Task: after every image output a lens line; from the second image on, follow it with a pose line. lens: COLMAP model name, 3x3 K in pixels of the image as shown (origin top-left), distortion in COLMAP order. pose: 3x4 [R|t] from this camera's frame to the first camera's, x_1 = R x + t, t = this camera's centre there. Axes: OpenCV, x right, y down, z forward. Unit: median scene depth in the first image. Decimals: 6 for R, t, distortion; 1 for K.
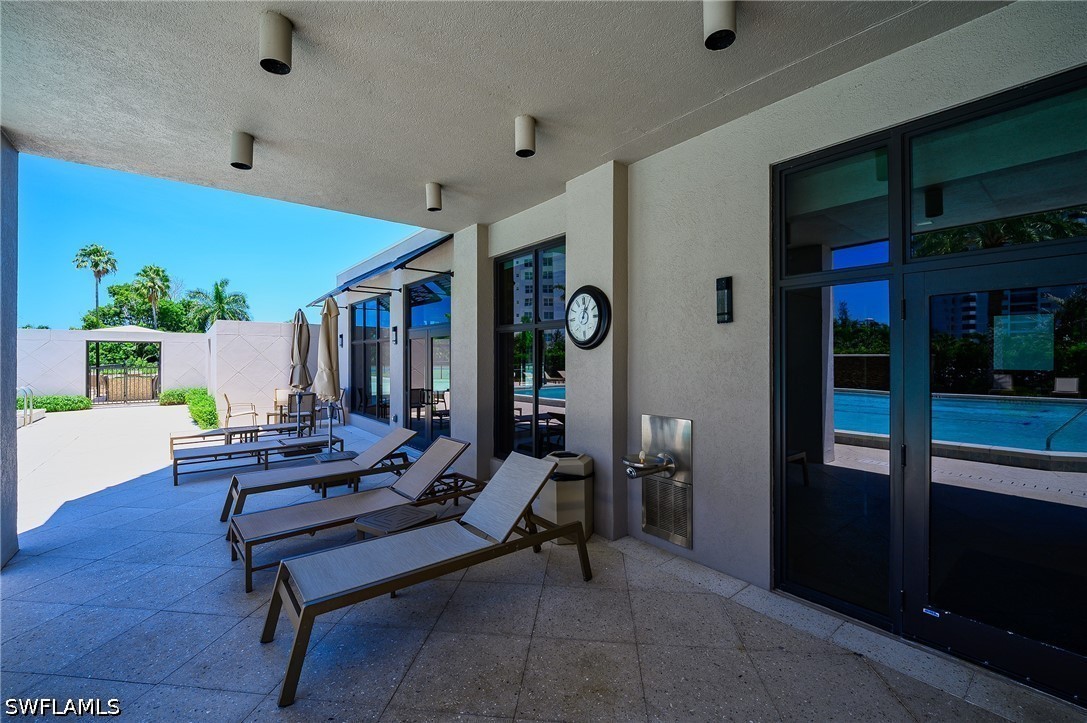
lens RADIAL K [[464.0, 0, 537.4], [0, 464.0, 361.9], [0, 0, 1]] dist [0.015253, 0.000457]
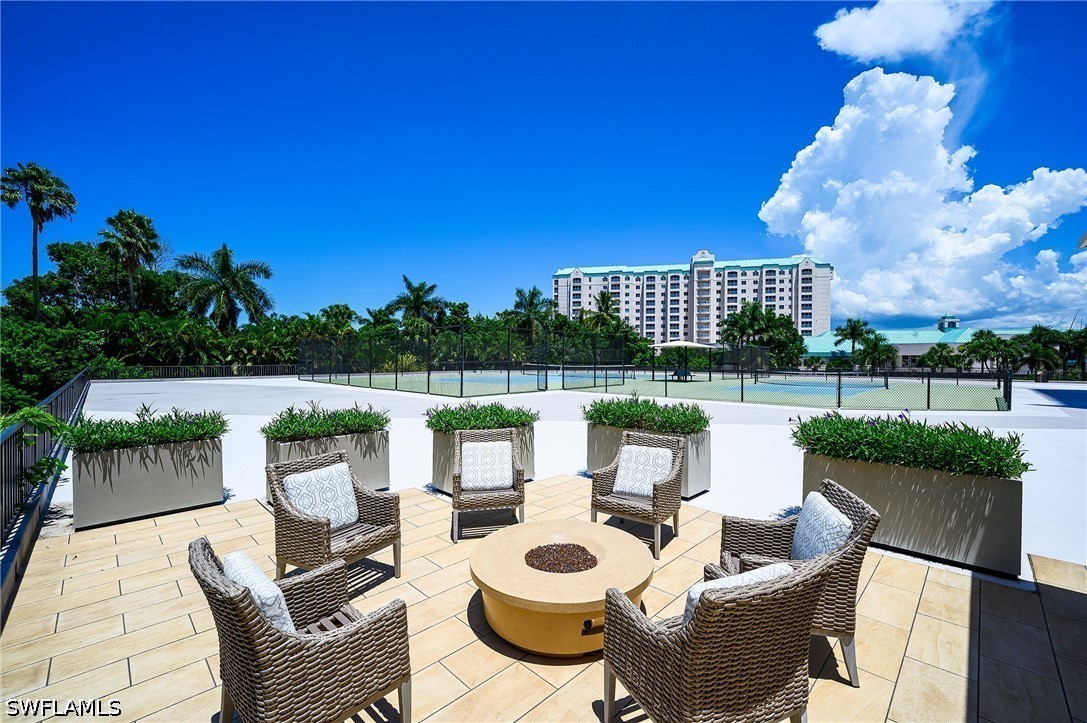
lens RADIAL K [[464.0, 0, 527.5], [0, 464.0, 355.6], [0, 0, 1]] dist [0.015253, 0.000457]
pose [[0.993685, 0.009043, 0.111838, -0.357887], [-0.006402, 0.999693, -0.023952, -0.000359], [-0.112020, 0.023085, 0.993438, 0.316111]]
